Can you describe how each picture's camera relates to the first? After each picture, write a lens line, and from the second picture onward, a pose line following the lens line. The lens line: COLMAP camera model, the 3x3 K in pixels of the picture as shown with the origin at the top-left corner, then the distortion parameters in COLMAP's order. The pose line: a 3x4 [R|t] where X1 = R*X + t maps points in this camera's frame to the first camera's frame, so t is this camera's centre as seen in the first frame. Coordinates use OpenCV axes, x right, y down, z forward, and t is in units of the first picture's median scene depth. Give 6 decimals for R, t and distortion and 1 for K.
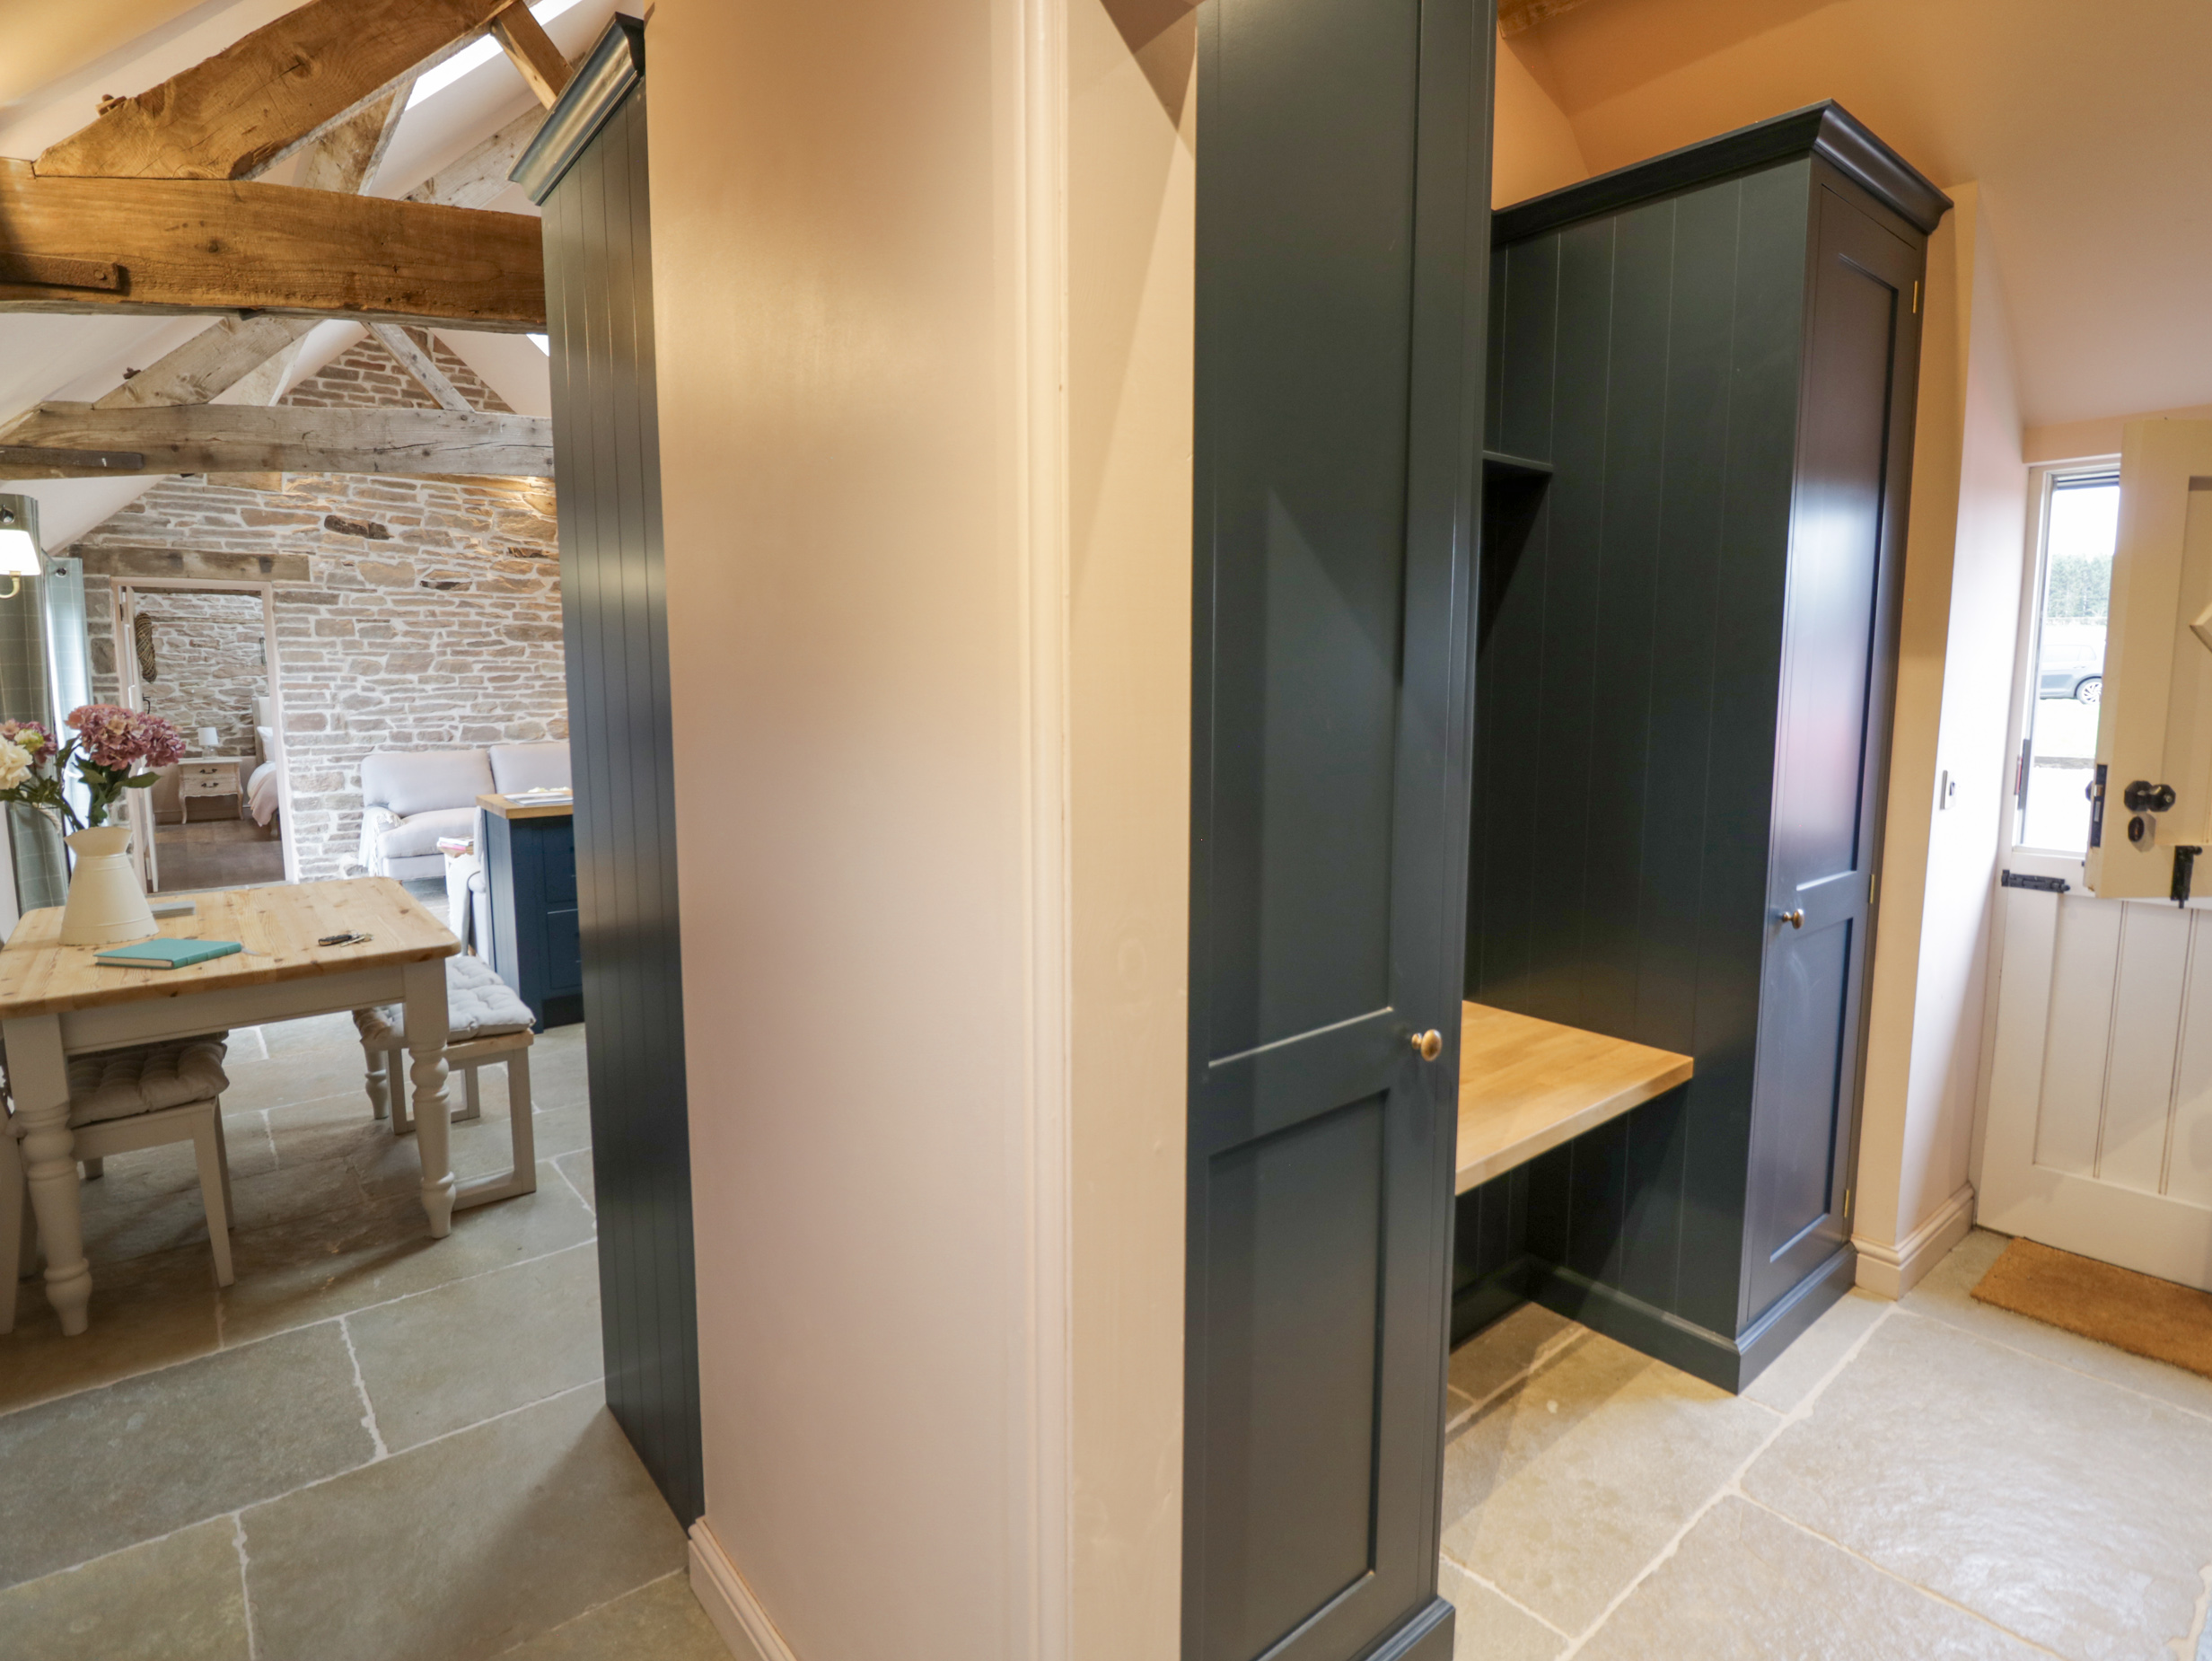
lens RADIAL K [[1153.7, 0, 1112.5], [0, 1153.7, 812.1], [0, 0, 1]] dist [-0.002063, -0.012334]
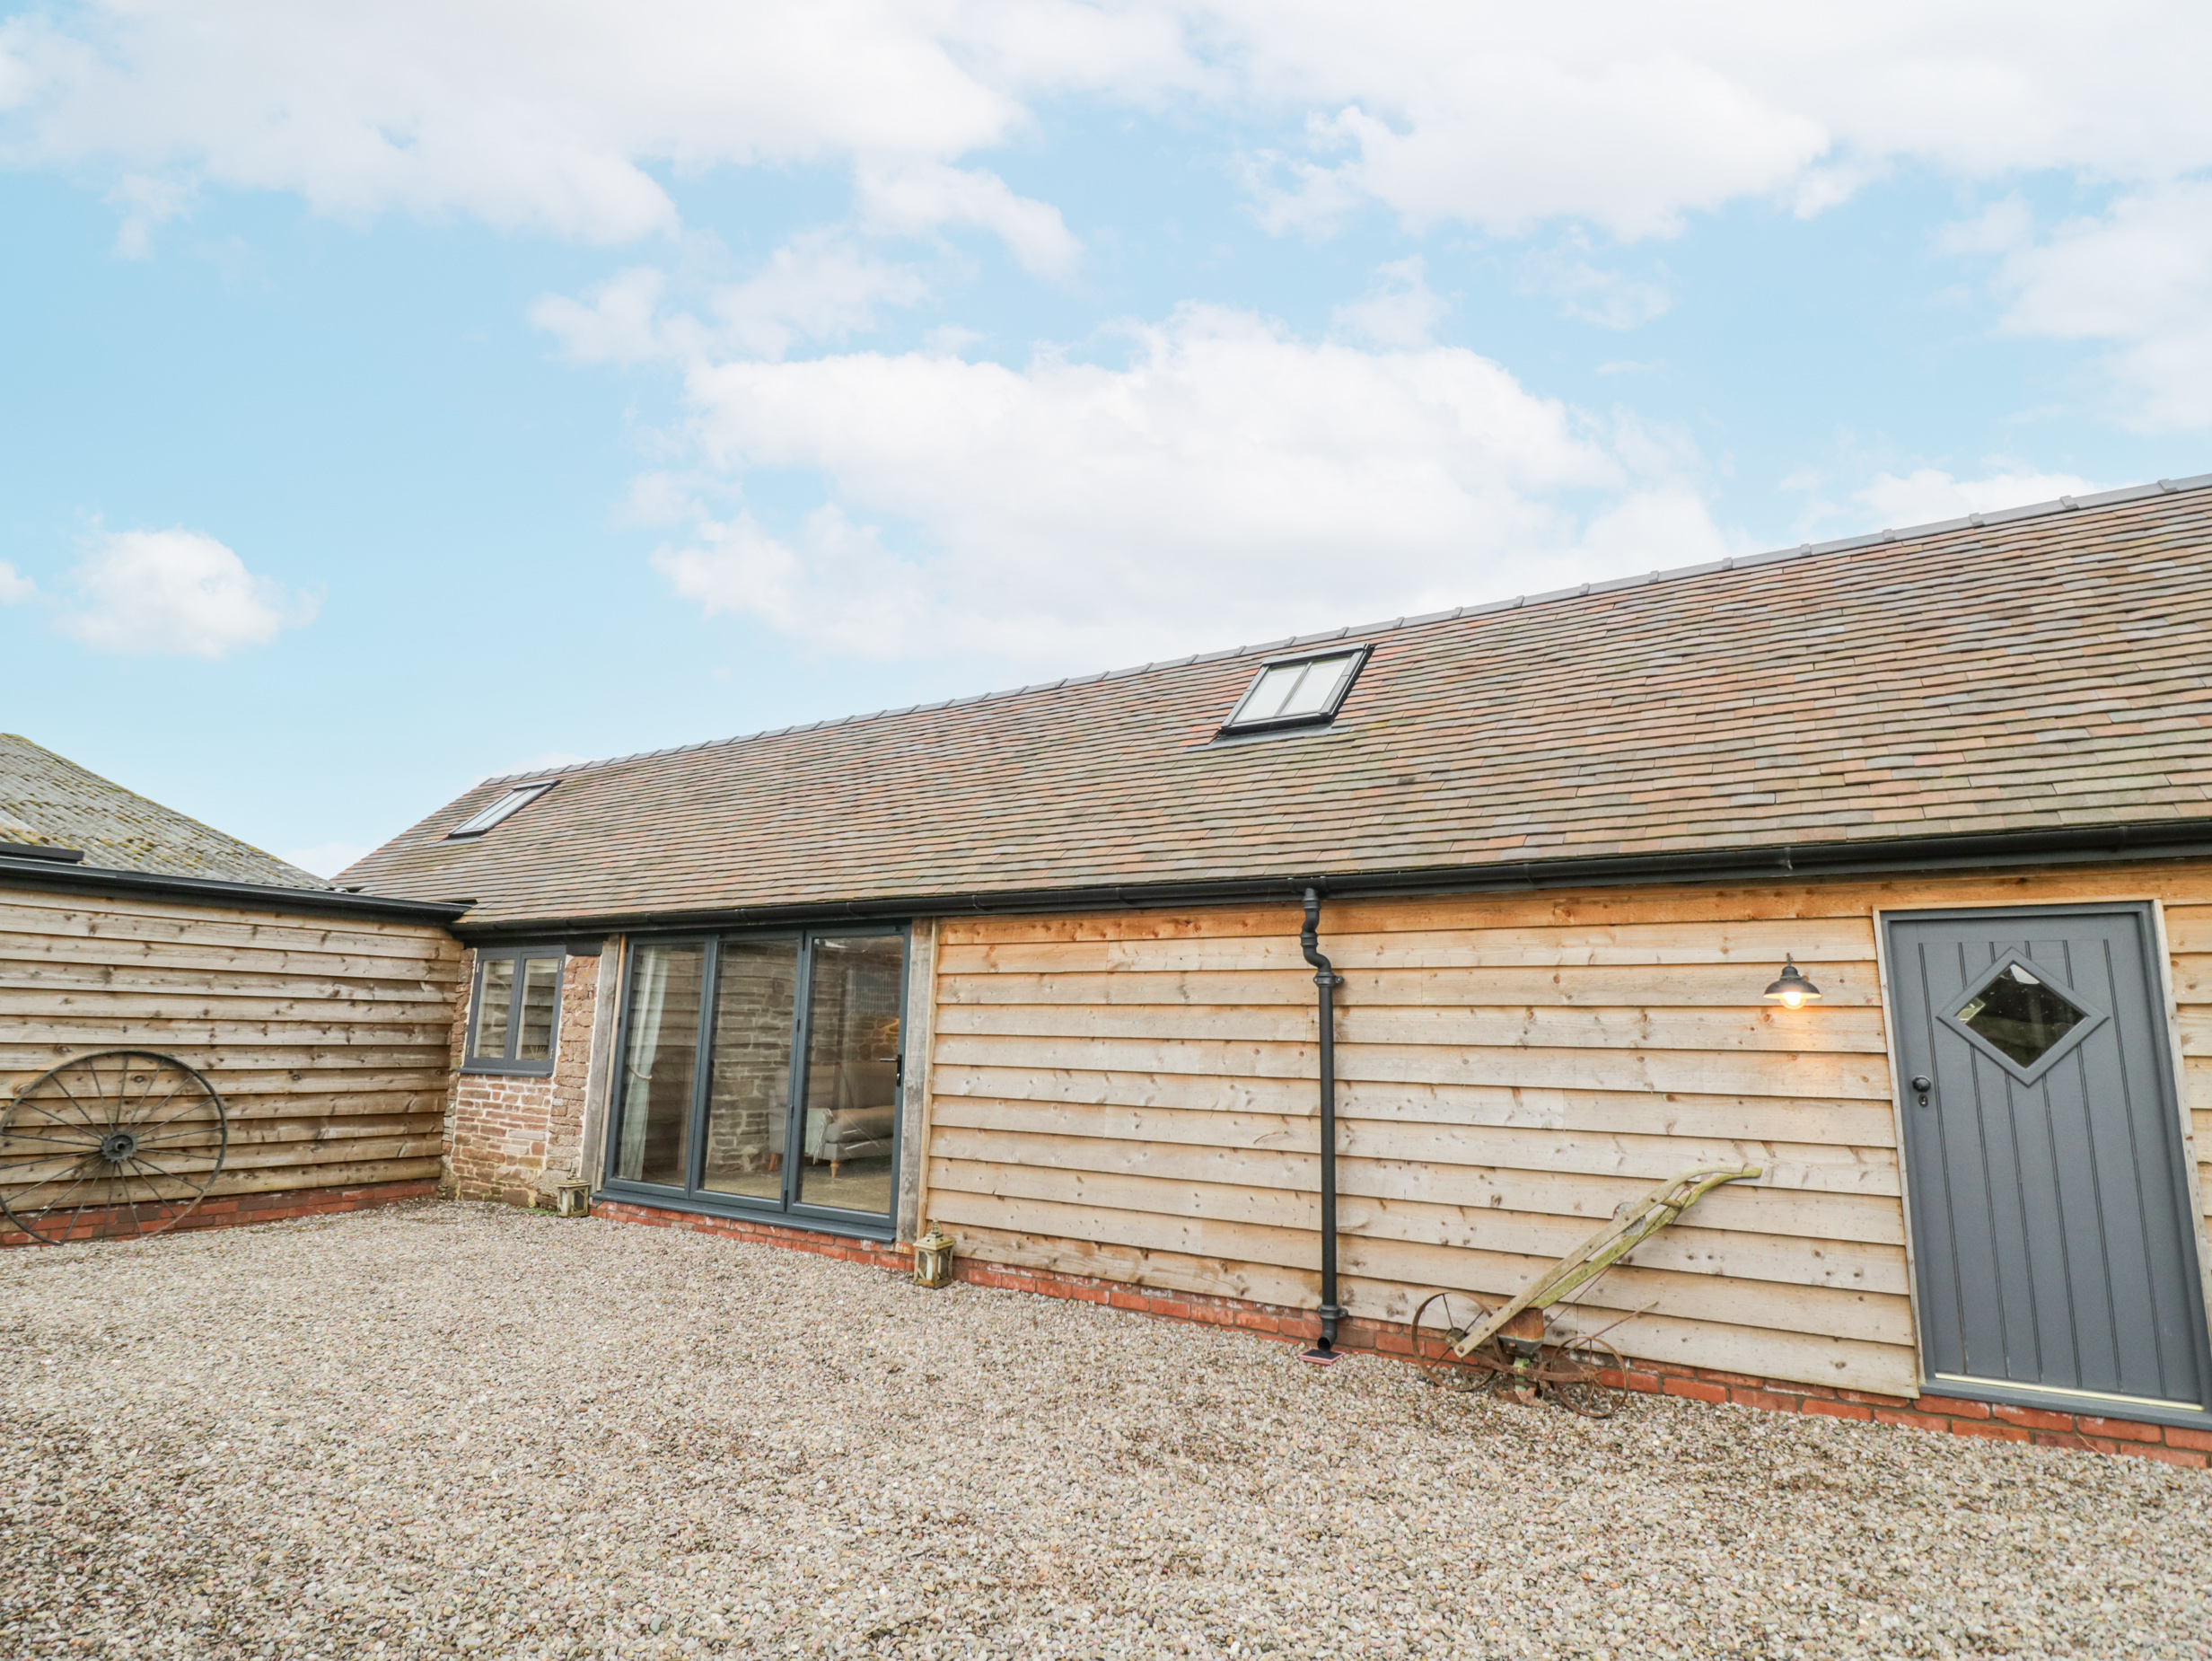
lens RADIAL K [[1172.9, 0, 1106.5], [0, 1172.9, 826.1], [0, 0, 1]] dist [-0.004384, -0.001364]
pose [[0.949320, 0.072600, 0.305811, -0.718914], [0.019206, 0.957741, -0.286989, 0.078838], [-0.313723, 0.278318, 0.907809, -0.426318]]
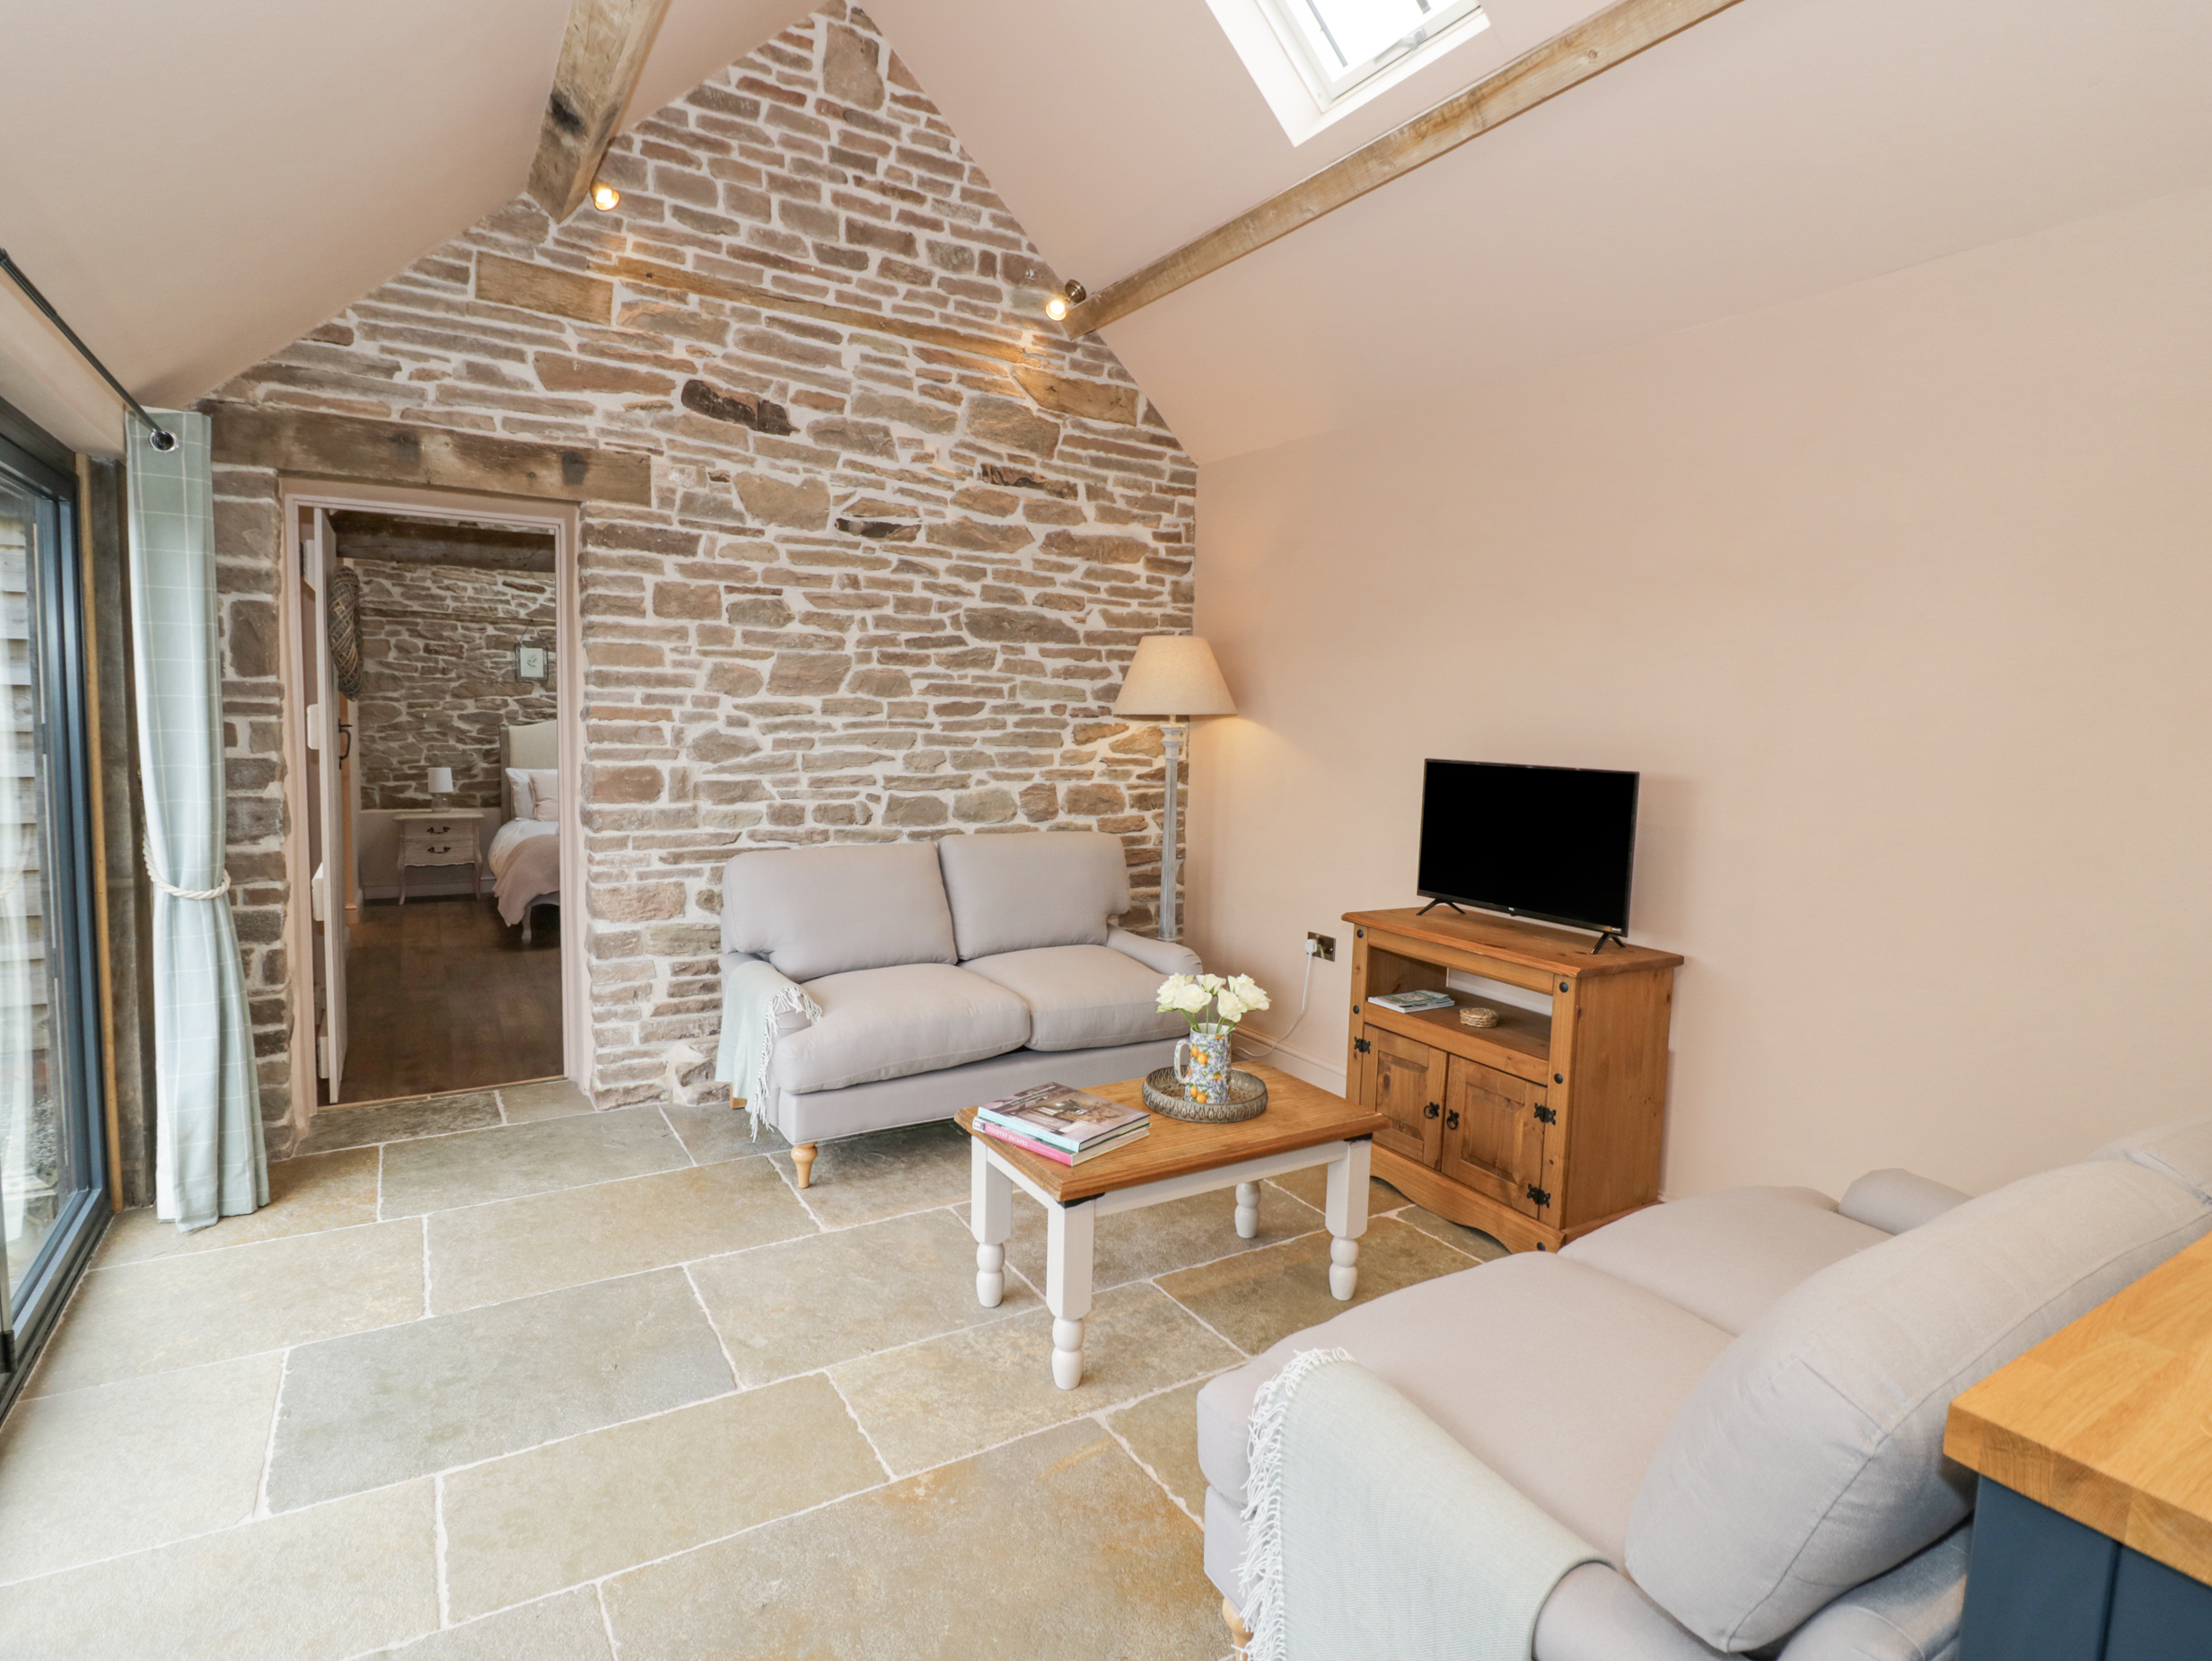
lens RADIAL K [[1153.7, 0, 1111.8], [0, 1153.7, 811.2], [0, 0, 1]] dist [-0.002063, -0.012334]
pose [[0.990235, 0.035645, -0.134773, -0.413924], [-0.040692, 0.998563, -0.034885, -0.056448], [0.133335, 0.040029, 0.990262, 0.517098]]
